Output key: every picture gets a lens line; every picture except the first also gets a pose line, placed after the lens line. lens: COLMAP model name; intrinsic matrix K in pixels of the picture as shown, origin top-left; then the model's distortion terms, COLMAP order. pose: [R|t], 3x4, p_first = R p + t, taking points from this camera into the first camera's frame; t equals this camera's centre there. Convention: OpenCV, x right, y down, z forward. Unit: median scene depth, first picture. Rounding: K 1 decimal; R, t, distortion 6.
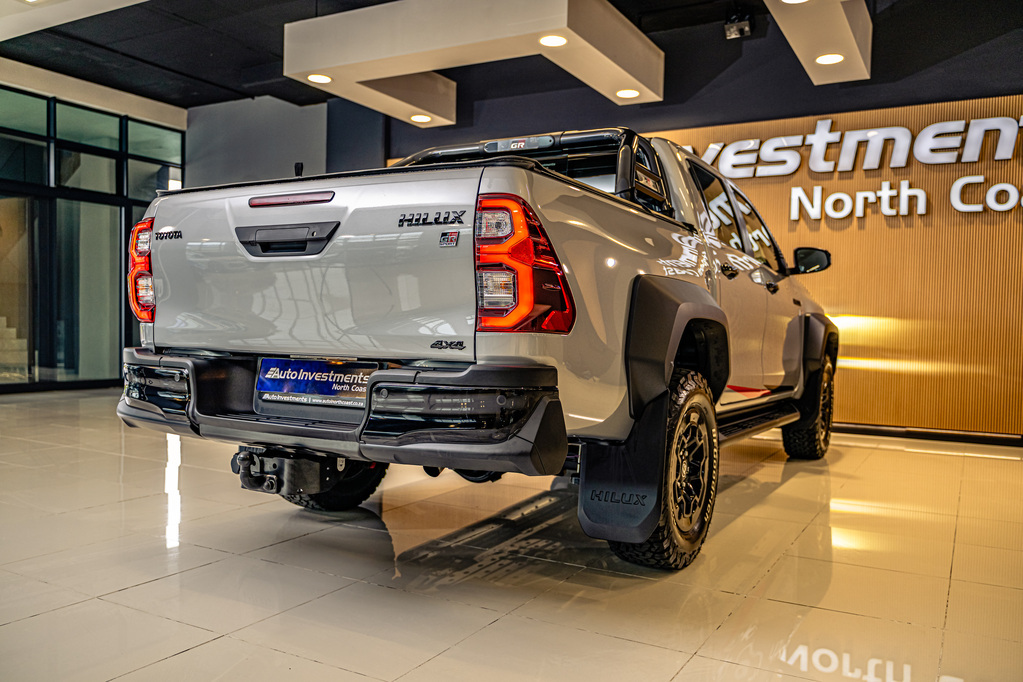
lens RADIAL K [[834.4, 0, 514.5], [0, 834.4, 344.4], [0, 0, 1]] dist [0.012635, -0.014232]
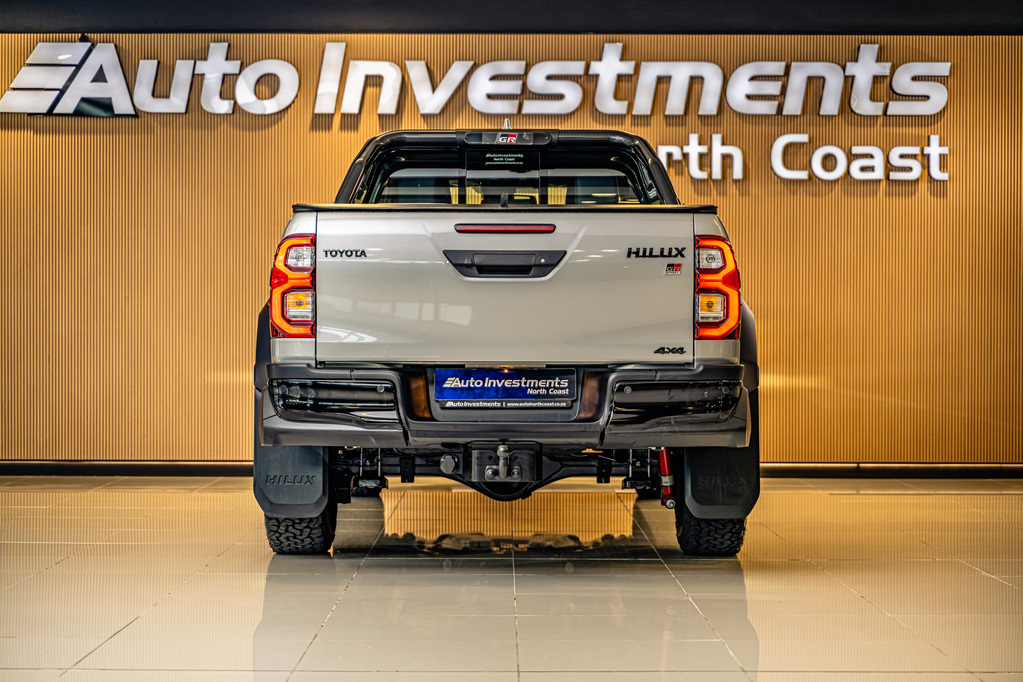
lens RADIAL K [[2233.0, 0, 505.4], [0, 2233.0, 335.9], [0, 0, 1]] dist [-0.039294, 0.000000]
pose [[0.869470, -0.016831, 0.493699, -1.679944], [0.025997, 0.999593, -0.011706, 0.009749], [-0.493301, 0.023013, 0.869554, -1.568789]]
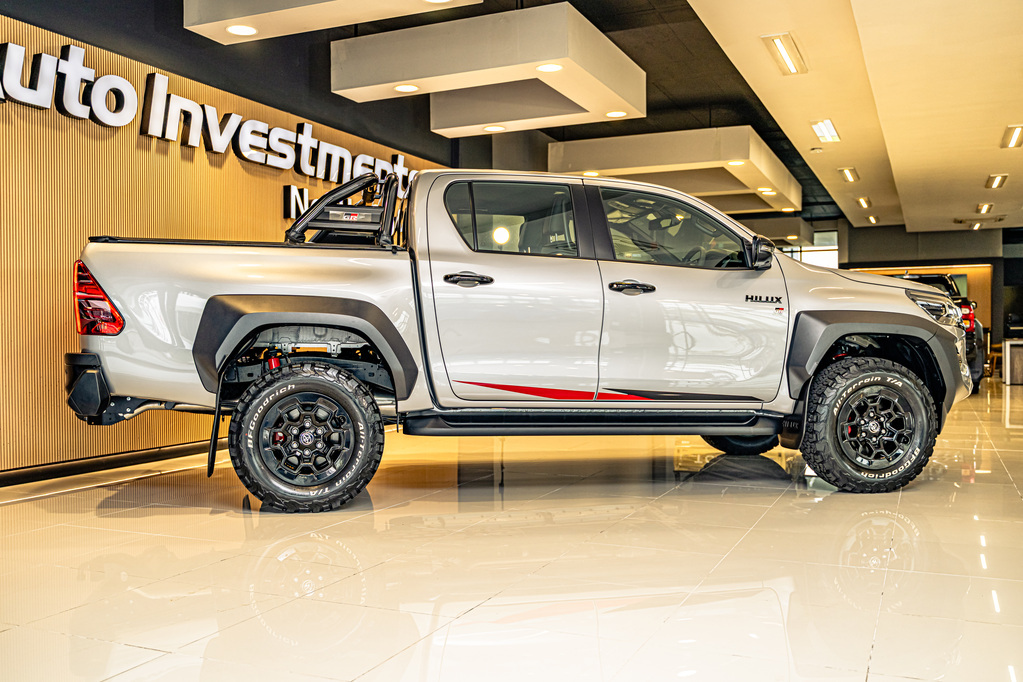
lens RADIAL K [[981.3, 0, 513.8], [0, 981.3, 335.5], [0, 0, 1]] dist [0.016154, 0.000000]
pose [[-0.097759, -0.034222, 0.994621, -2.061593], [-0.006724, 0.999408, 0.033726, -0.130222], [-0.995187, -0.003391, -0.097932, 1.880566]]
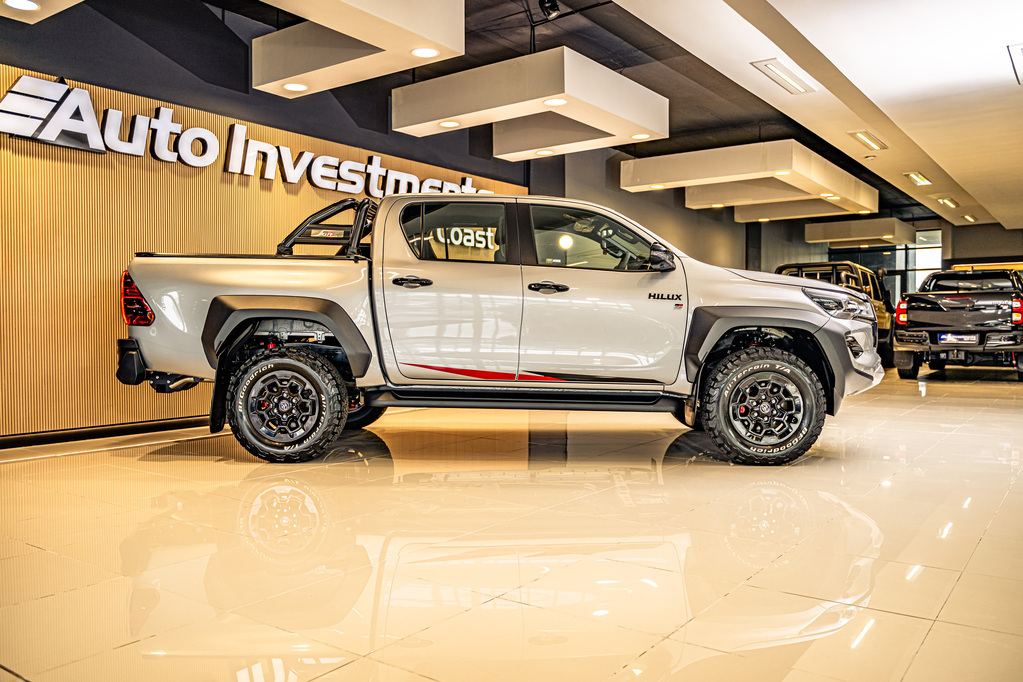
lens RADIAL K [[834.4, 0, 511.9], [0, 834.4, 346.4], [0, 0, 1]] dist [0.012635, -0.014232]
pose [[0.115277, -0.060361, 0.991498, -2.131008], [-0.002481, 0.998131, 0.061053, -0.141027], [-0.993330, -0.009498, 0.114911, 1.381759]]
